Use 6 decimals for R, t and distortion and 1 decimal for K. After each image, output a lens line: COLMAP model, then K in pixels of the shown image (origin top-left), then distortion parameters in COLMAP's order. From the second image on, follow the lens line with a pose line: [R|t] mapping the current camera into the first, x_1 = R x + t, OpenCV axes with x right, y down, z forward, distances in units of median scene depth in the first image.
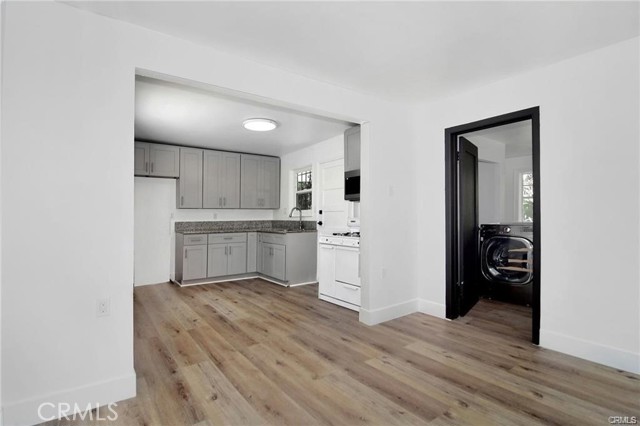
lens RADIAL K [[304.7, 0, 307.3], [0, 304.7, 203.4], [0, 0, 1]] dist [0.036459, 0.000025]
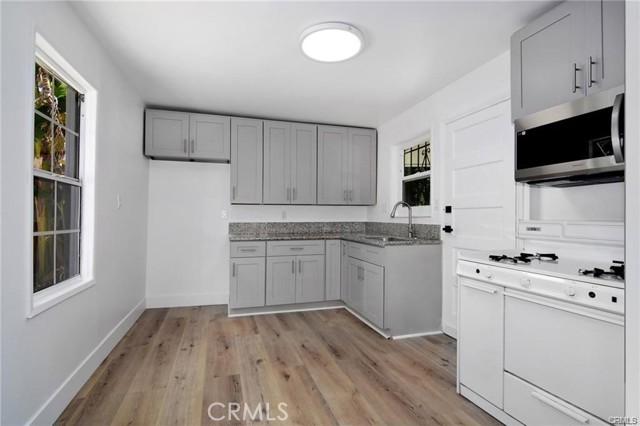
lens RADIAL K [[304.7, 0, 307.3], [0, 304.7, 203.4], [0, 0, 1]] dist [0.036459, 0.000025]
pose [[0.943895, -0.005446, -0.330202, -0.014978], [0.005526, 0.999984, -0.000696, 0.015931], [0.330201, -0.001167, 0.943910, 0.373692]]
